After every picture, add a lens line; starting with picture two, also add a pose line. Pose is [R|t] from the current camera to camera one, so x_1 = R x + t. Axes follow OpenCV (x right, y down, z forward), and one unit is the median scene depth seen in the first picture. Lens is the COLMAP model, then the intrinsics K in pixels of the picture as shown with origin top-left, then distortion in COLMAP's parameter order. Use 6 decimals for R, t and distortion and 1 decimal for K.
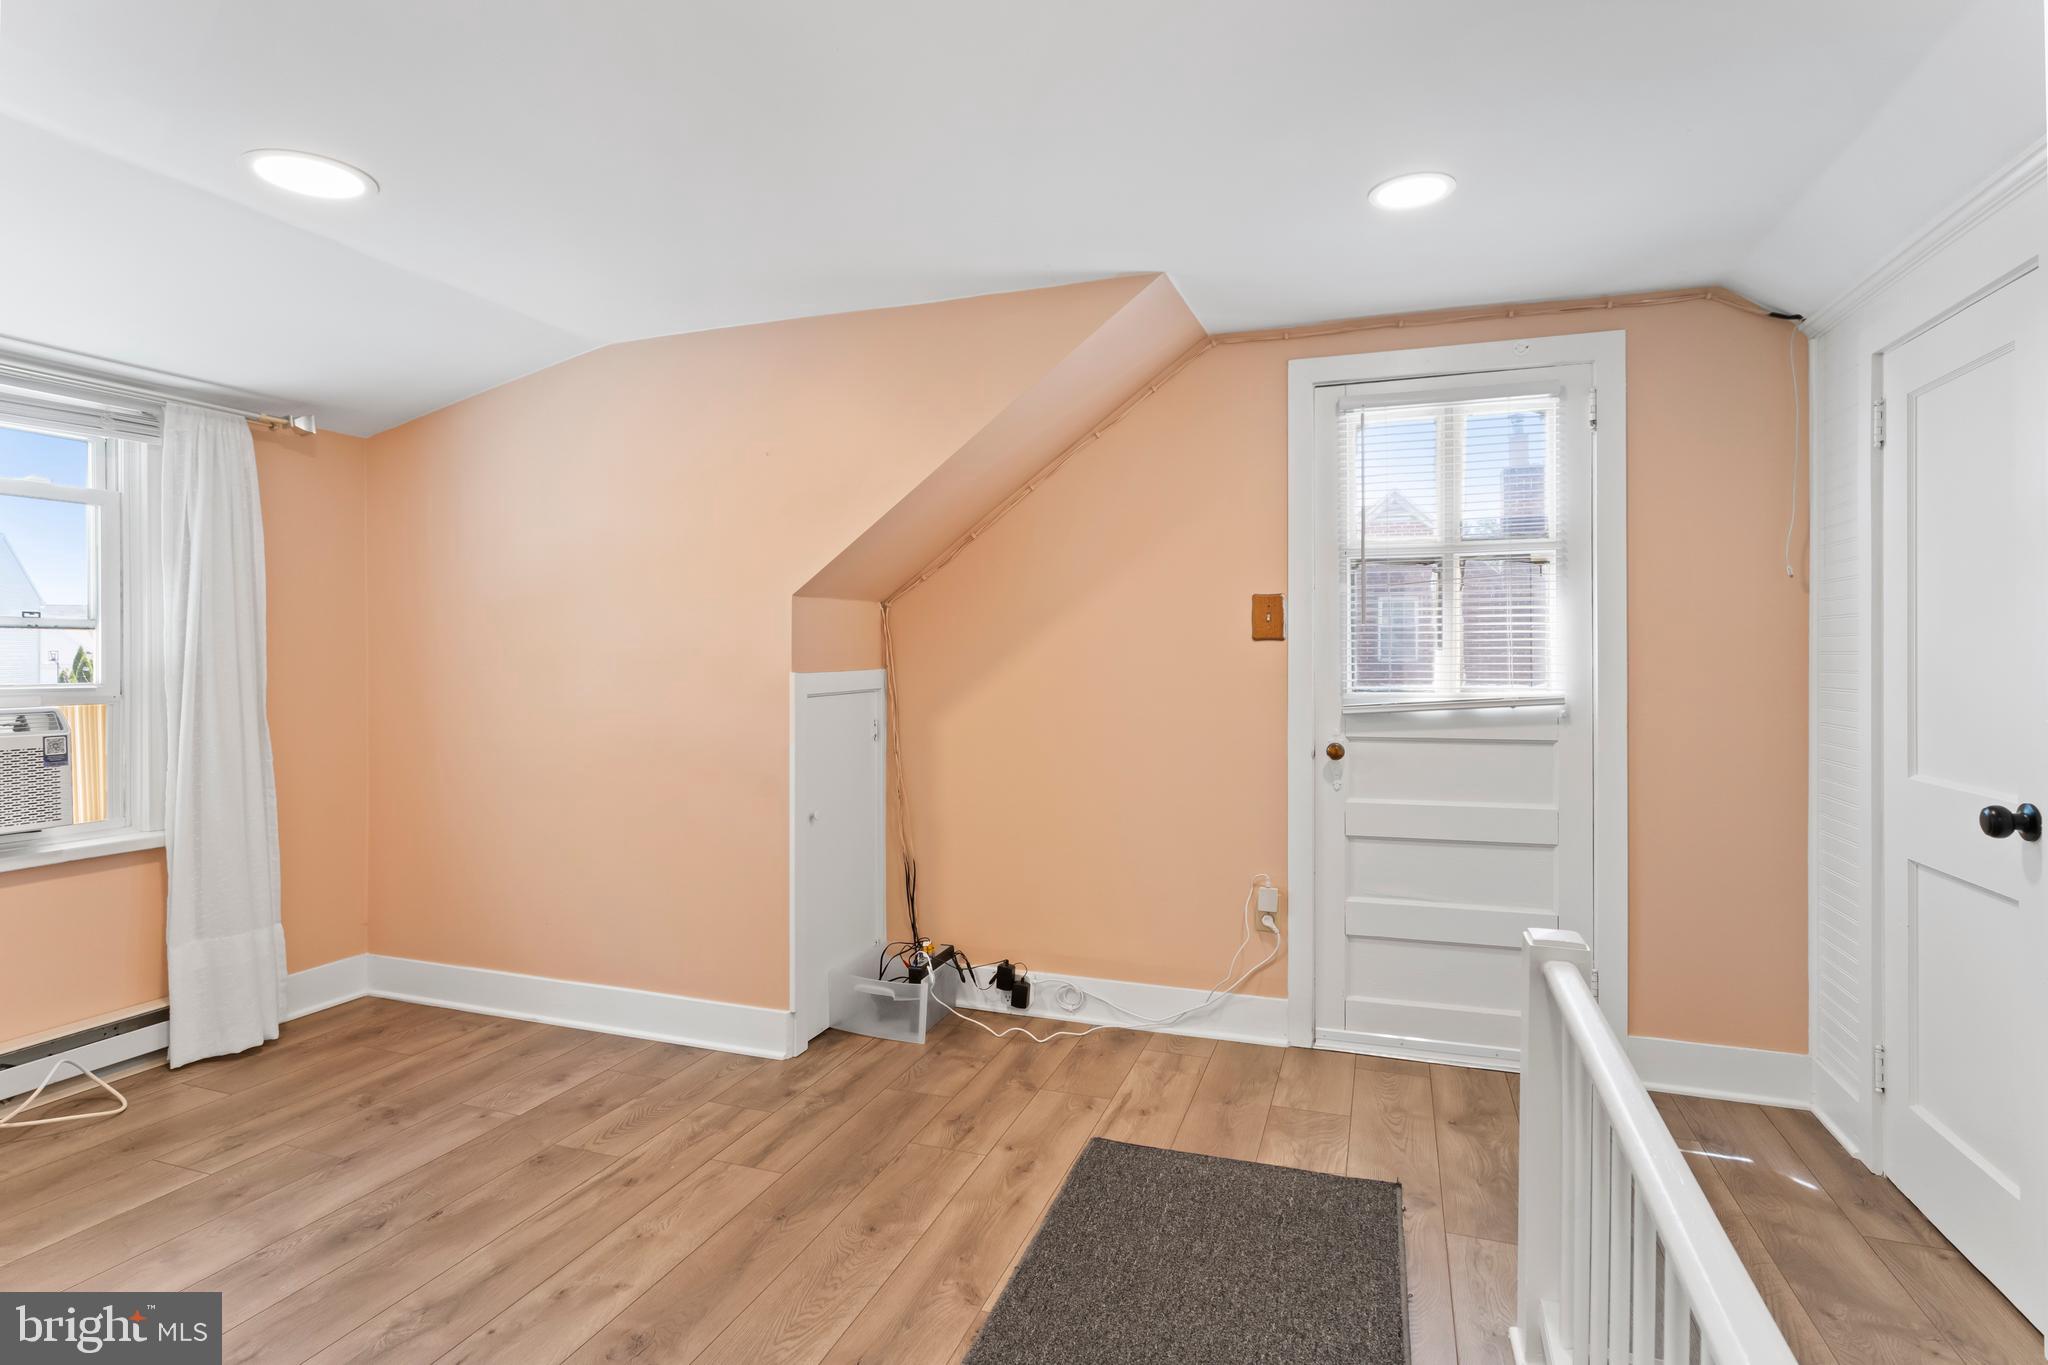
lens RADIAL K [[1063.2, 0, 1016.8], [0, 1063.2, 665.9], [0, 0, 1]] dist [0.001941, -0.000109]
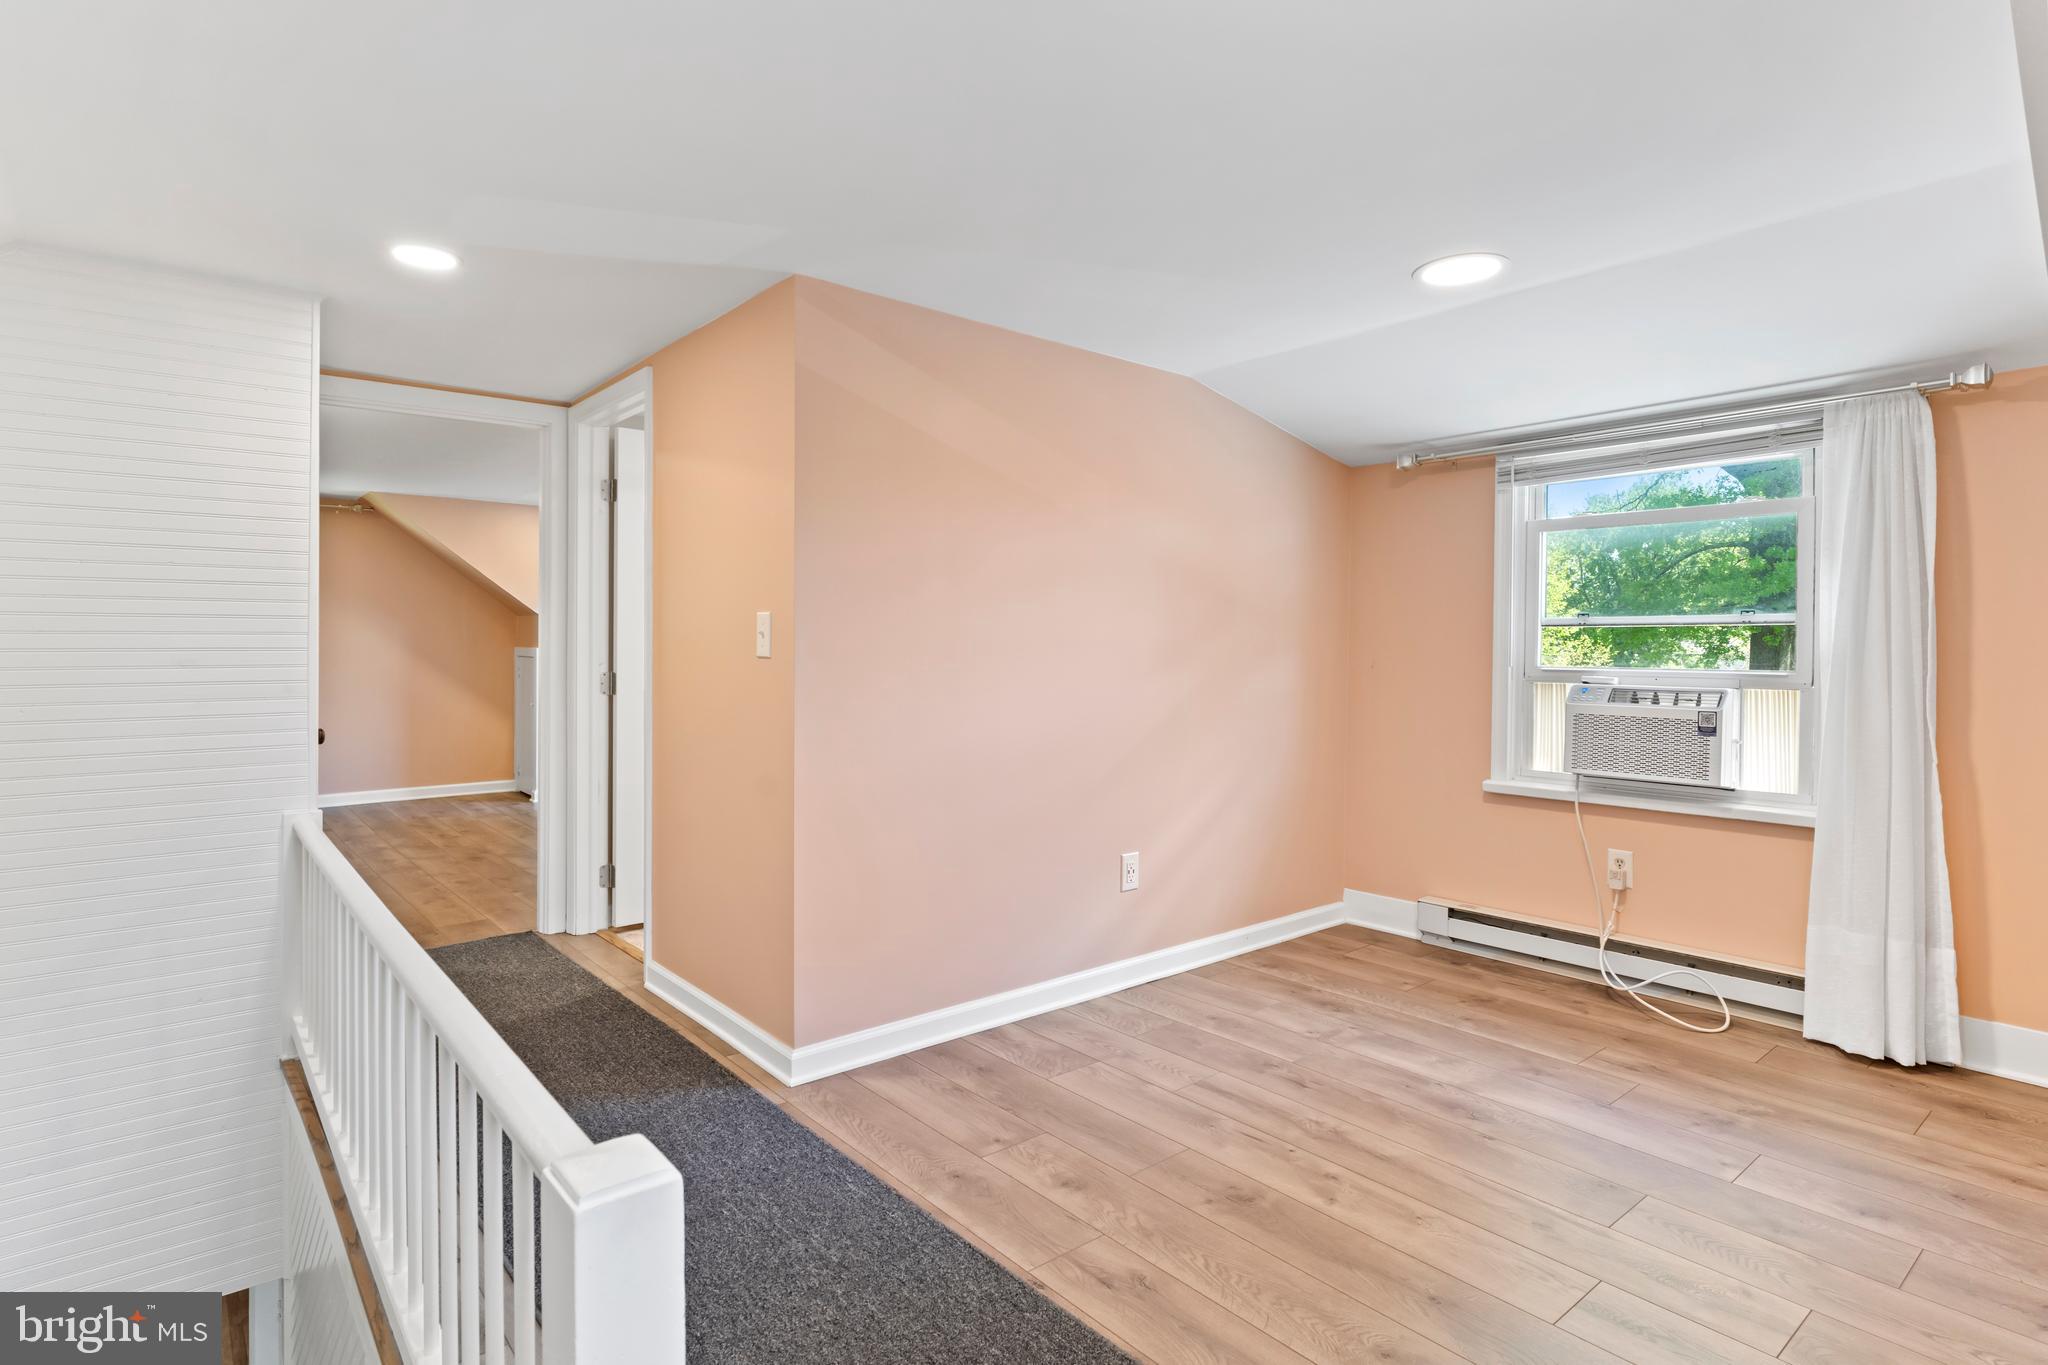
lens RADIAL K [[1063.2, 0, 1019.1], [0, 1063.2, 676.4], [0, 0, 1]] dist [0.001941, -0.000109]
pose [[-0.507293, 0.024373, -0.861429, 0.573538], [-0.015056, 0.999197, 0.037137, -0.009249], [0.861642, 0.031809, -0.506519, 0.959944]]
